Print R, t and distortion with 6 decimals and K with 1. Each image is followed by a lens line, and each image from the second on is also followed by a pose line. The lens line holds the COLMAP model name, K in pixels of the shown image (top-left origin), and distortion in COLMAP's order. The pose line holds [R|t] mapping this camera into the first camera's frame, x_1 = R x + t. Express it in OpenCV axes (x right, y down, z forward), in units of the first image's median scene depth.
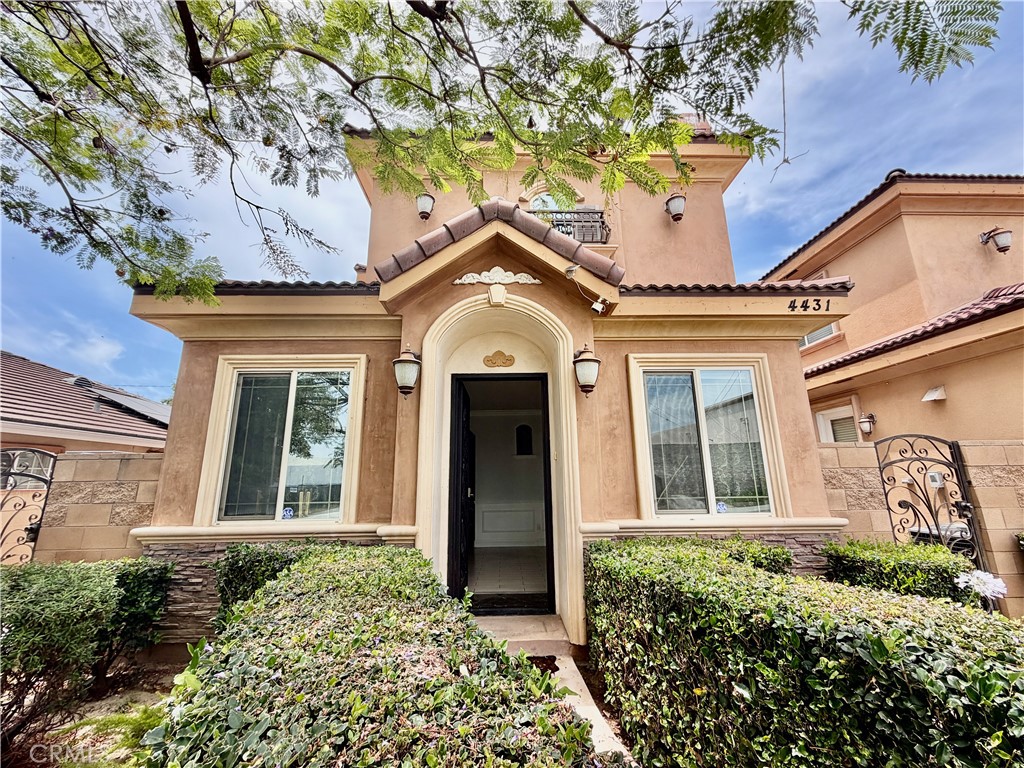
lens RADIAL K [[407.5, 0, 511.4], [0, 407.5, 387.2], [0, 0, 1]] dist [-0.000056, 0.000409]
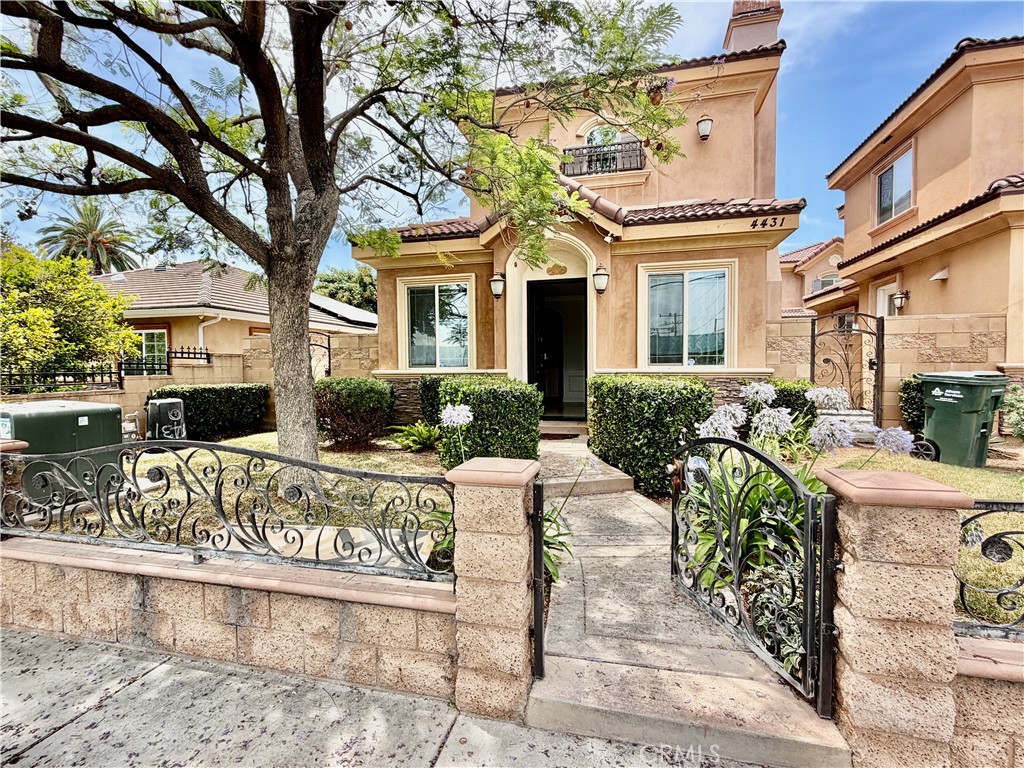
lens RADIAL K [[479.3, 0, 513.3], [0, 479.3, 384.3], [0, 0, 1]] dist [-0.002904, 0.002075]
pose [[0.963706, 0.014023, -0.266597, 0.333448], [0.057000, 0.964784, 0.256794, -0.139234], [0.260810, -0.262670, 0.928969, -0.925856]]
